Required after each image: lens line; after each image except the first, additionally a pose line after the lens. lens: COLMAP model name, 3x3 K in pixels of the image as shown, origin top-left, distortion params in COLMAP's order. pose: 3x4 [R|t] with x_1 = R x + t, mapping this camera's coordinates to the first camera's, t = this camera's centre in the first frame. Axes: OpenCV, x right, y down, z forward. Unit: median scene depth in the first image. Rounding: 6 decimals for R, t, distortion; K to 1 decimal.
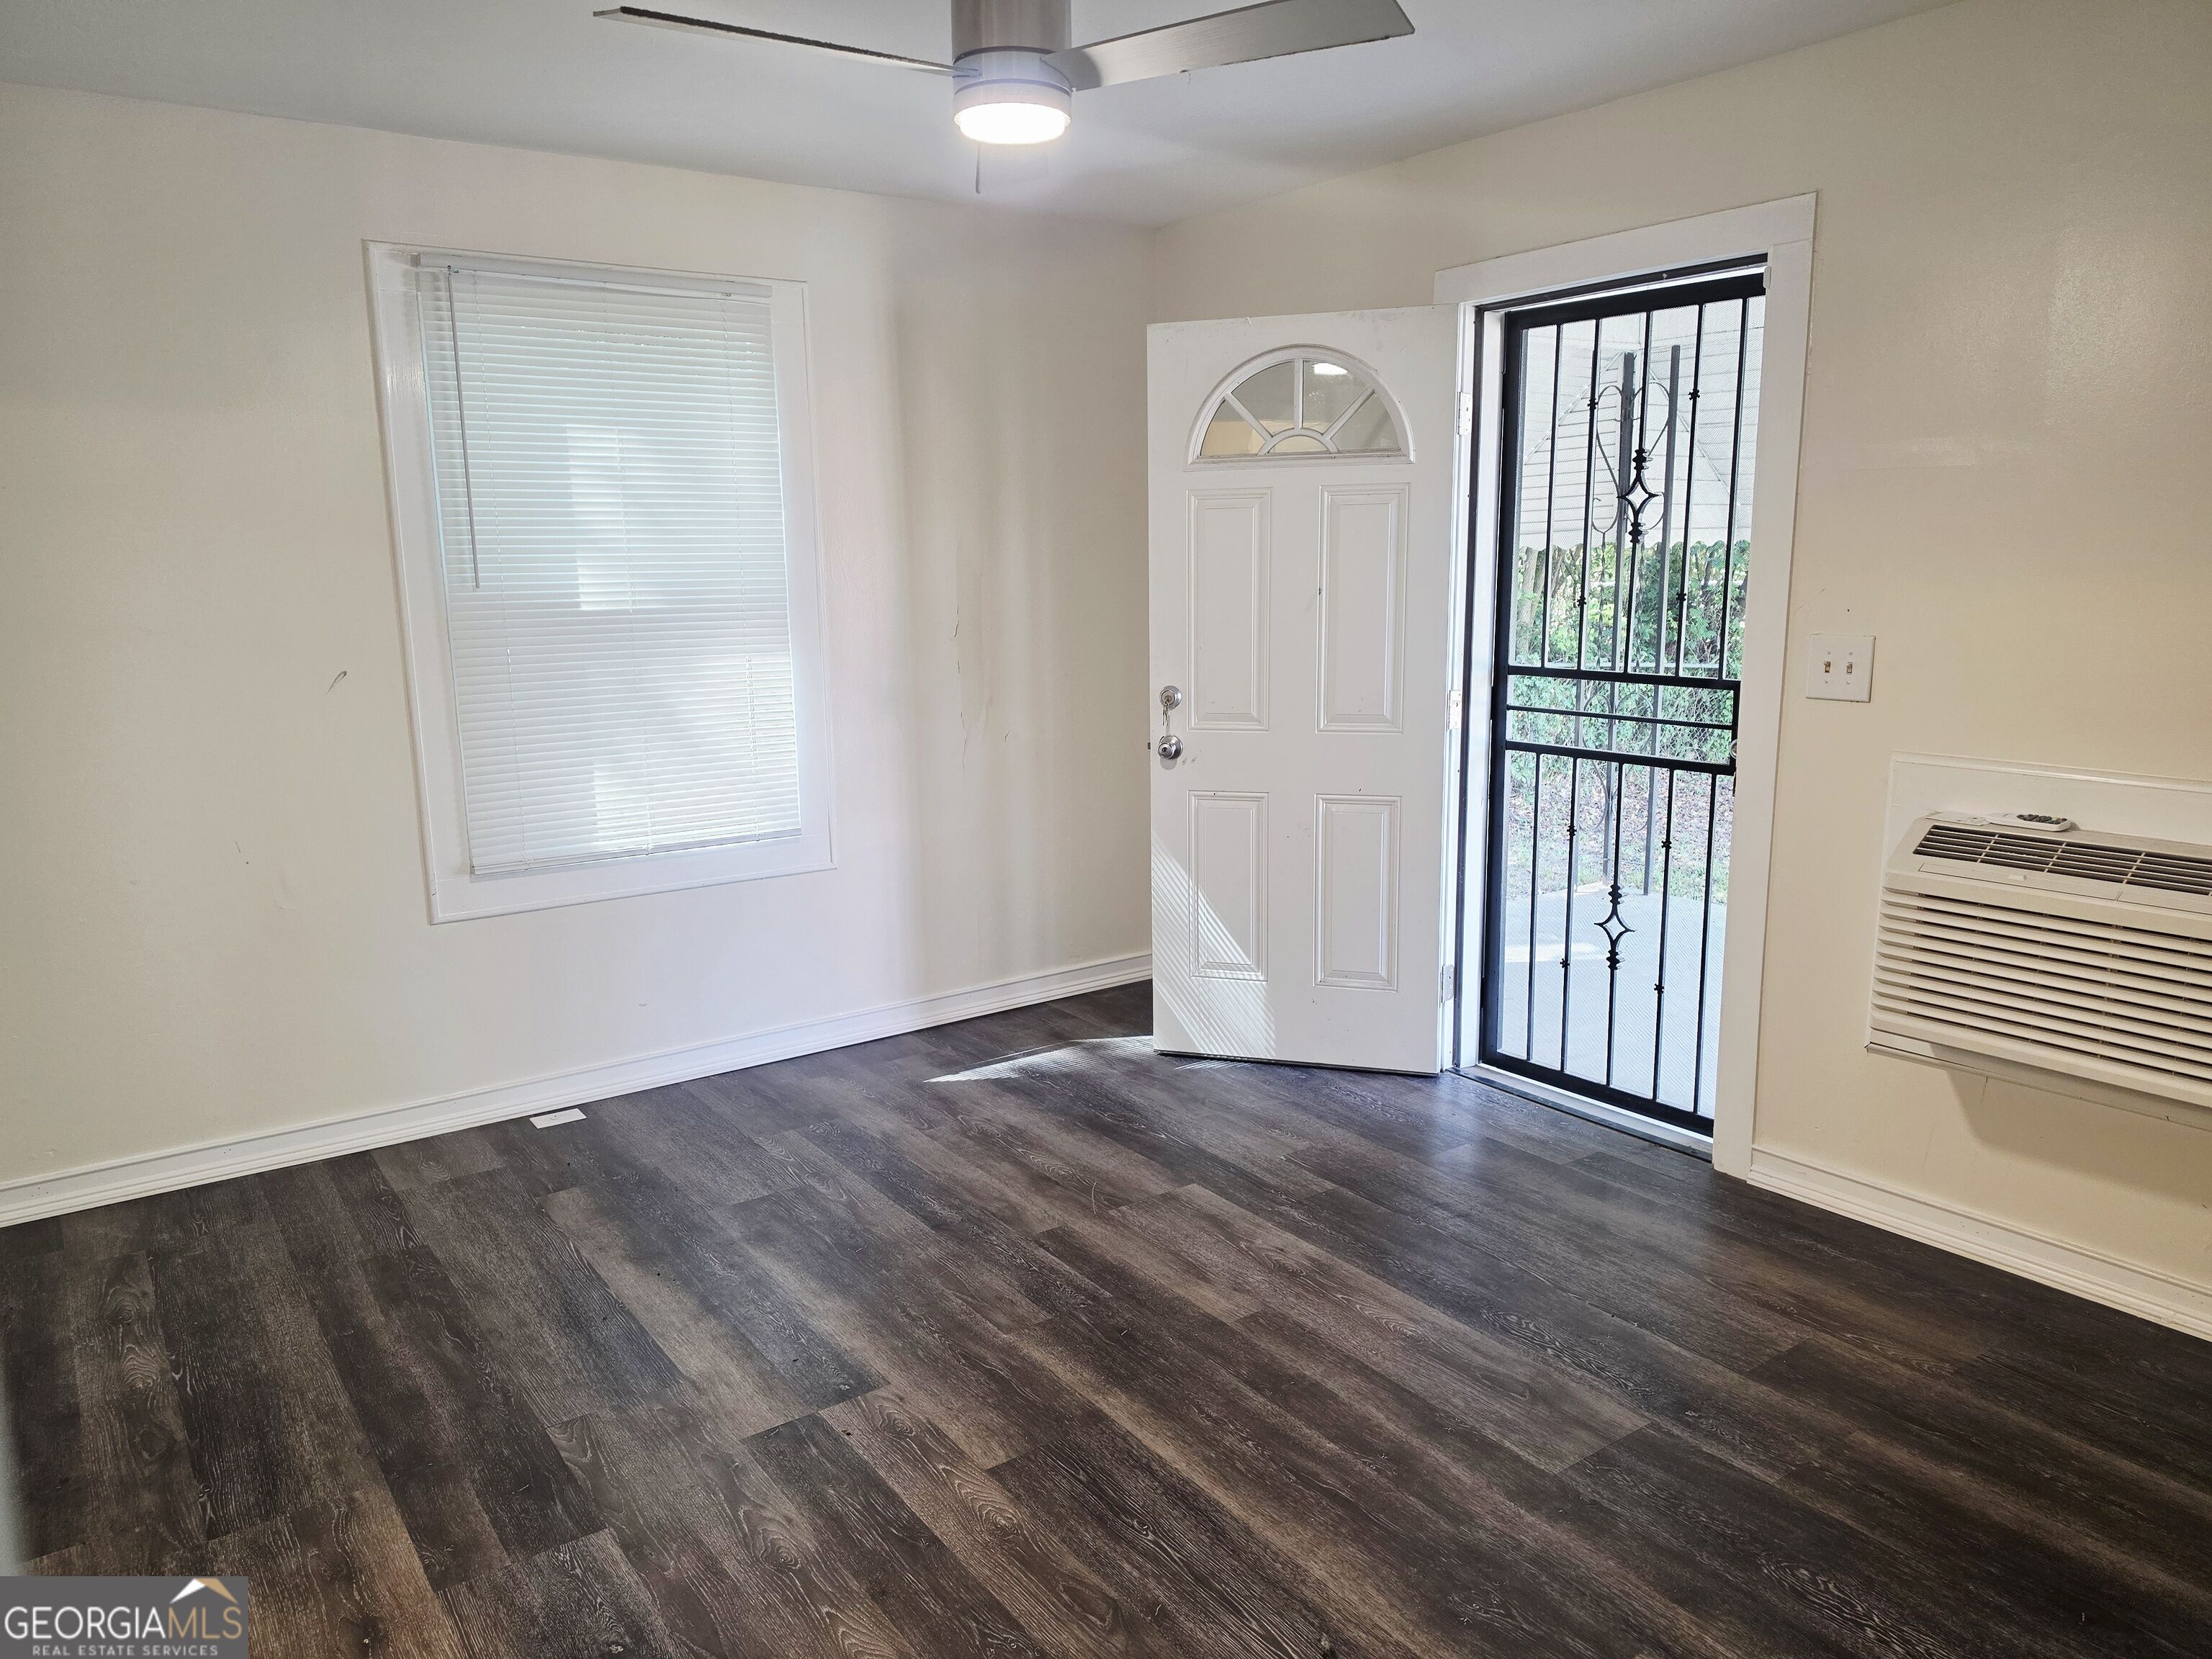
lens RADIAL K [[1516.8, 0, 1101.8], [0, 1516.8, 832.2], [0, 0, 1]] dist [0.006902, 0.000960]
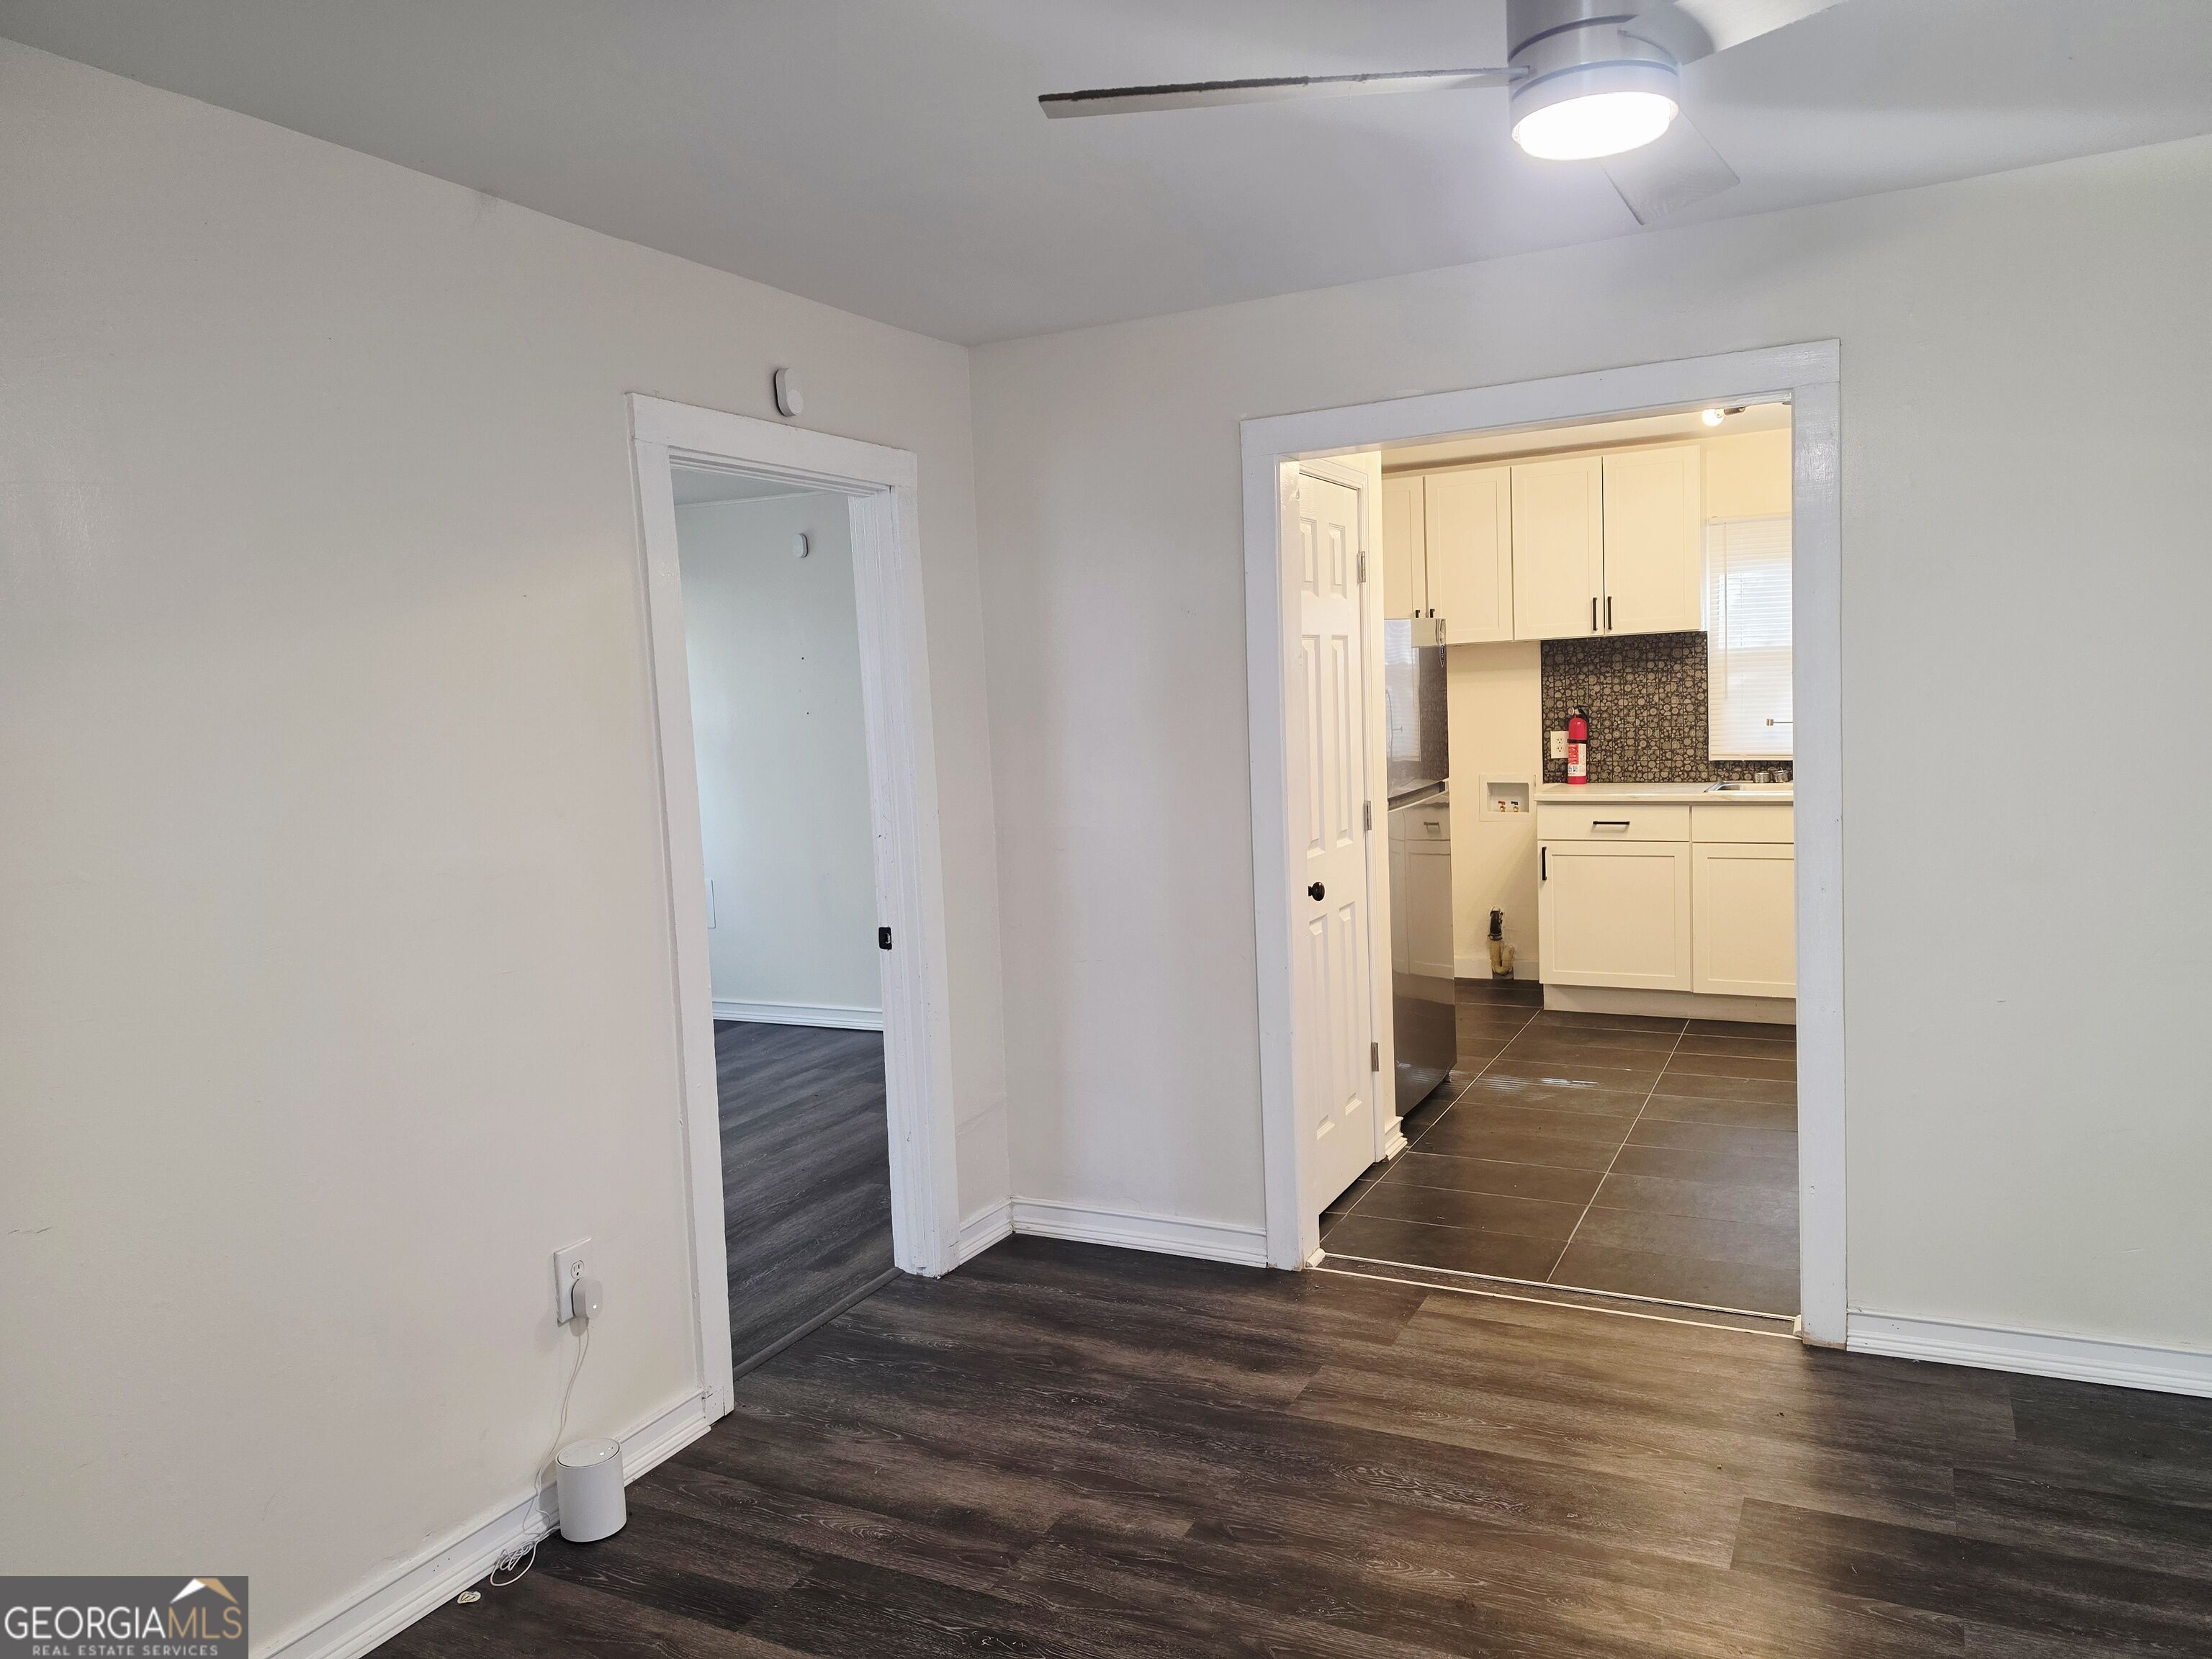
lens RADIAL K [[1516.8, 0, 1114.2], [0, 1516.8, 836.8], [0, 0, 1]] dist [0.006902, 0.000960]
pose [[-0.882680, 0.111635, -0.456524, 0.484127], [-0.018843, 0.962192, 0.271720, -0.323967], [0.469597, 0.248444, -0.847204, 1.522627]]
